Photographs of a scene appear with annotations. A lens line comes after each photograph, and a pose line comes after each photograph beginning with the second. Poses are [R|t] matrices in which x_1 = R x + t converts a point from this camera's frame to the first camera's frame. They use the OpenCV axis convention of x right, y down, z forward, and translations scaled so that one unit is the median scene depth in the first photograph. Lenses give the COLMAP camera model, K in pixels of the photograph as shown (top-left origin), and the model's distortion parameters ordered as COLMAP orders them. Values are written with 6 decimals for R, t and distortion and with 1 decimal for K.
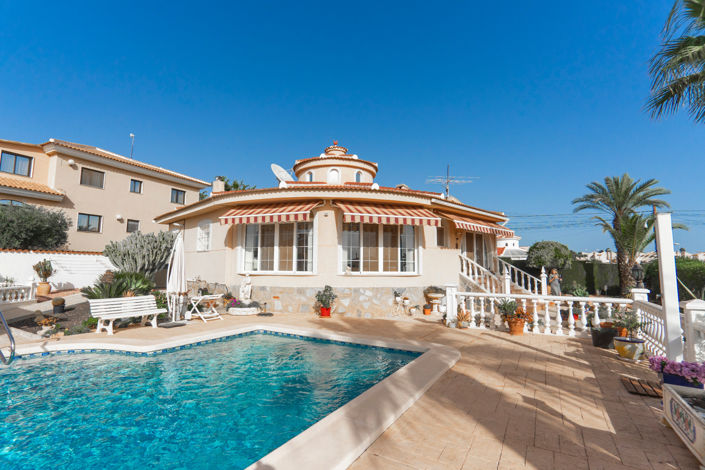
lens RADIAL K [[361.1, 0, 368.5], [0, 361.1, 238.1], [0, 0, 1]] dist [0.017402, 0.000060]
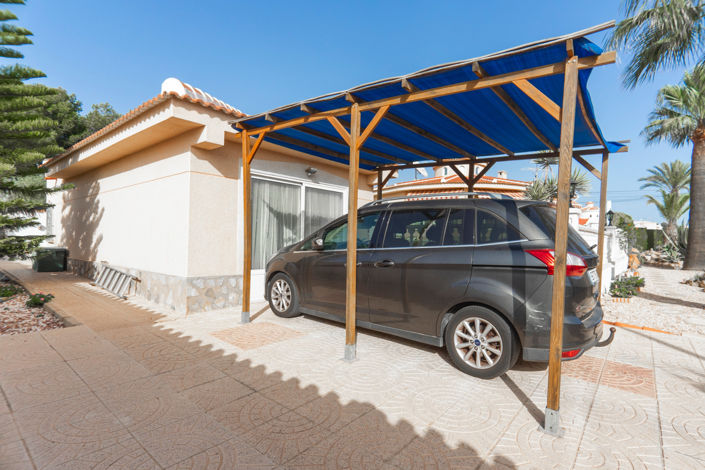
lens RADIAL K [[361.1, 0, 368.5], [0, 361.1, 238.1], [0, 0, 1]] dist [0.017402, 0.000060]
pose [[0.980250, 0.013193, -0.197321, -0.125255], [0.000161, 0.997719, 0.067510, 0.014344], [0.197762, -0.066209, 0.978012, -0.502949]]
